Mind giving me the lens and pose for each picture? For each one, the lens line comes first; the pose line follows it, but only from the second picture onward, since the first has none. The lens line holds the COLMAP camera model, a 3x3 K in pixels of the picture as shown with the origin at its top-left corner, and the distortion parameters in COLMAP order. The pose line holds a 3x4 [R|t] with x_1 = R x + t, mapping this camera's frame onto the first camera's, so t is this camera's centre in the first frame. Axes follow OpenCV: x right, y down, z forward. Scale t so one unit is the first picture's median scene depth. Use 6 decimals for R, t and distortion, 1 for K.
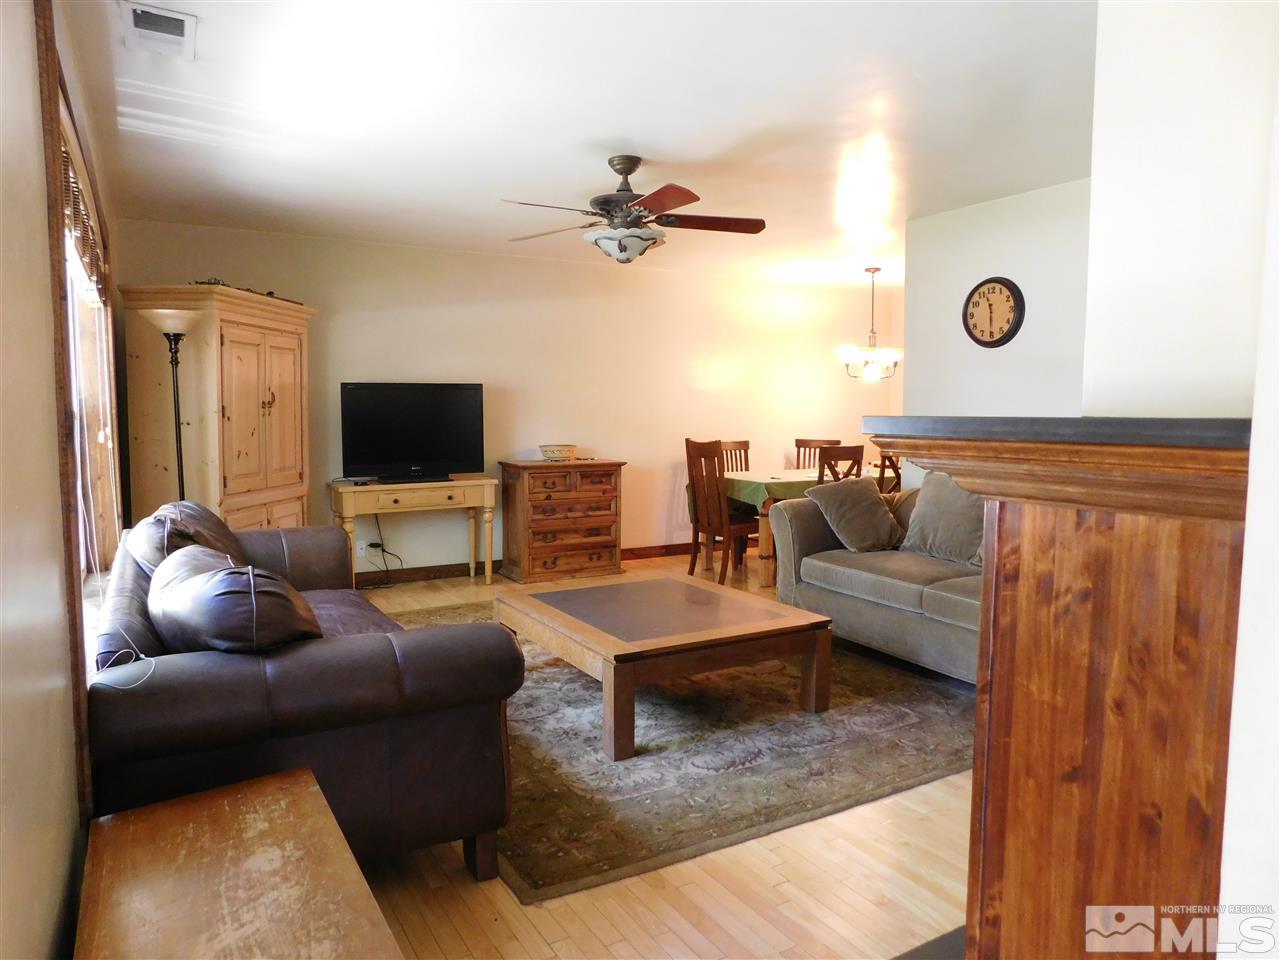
lens RADIAL K [[839.2, 0, 641.8], [0, 839.2, 476.3], [0, 0, 1]] dist [-0.068814, 0.054059]
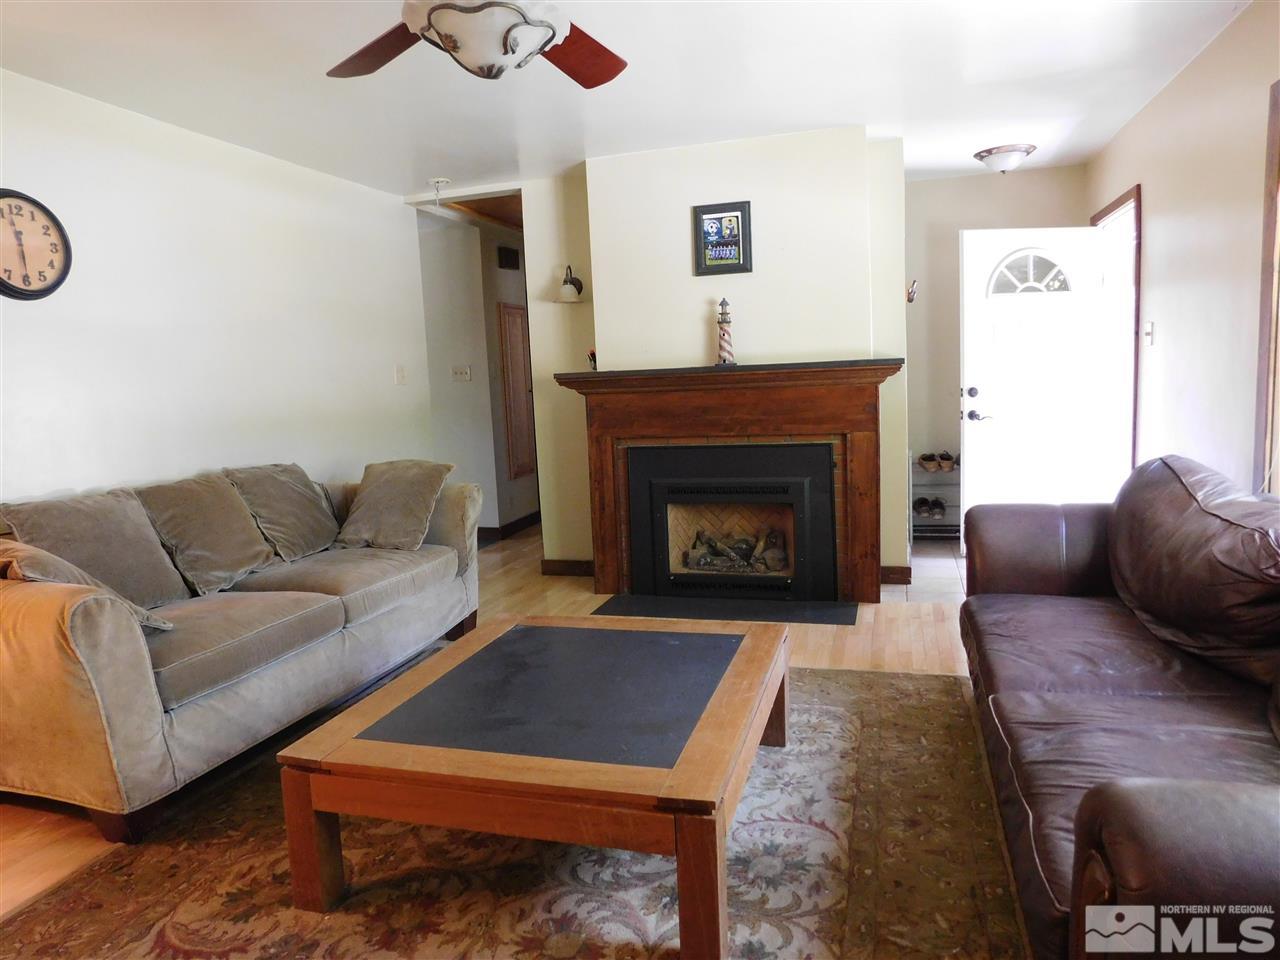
lens RADIAL K [[839.2, 0, 641.8], [0, 839.2, 476.3], [0, 0, 1]] dist [-0.068814, 0.054059]
pose [[-0.674718, -0.060016, 0.735632, -0.475585], [0.103550, 0.979134, 0.174857, -0.101165], [-0.730776, 0.194154, -0.654424, 1.344851]]
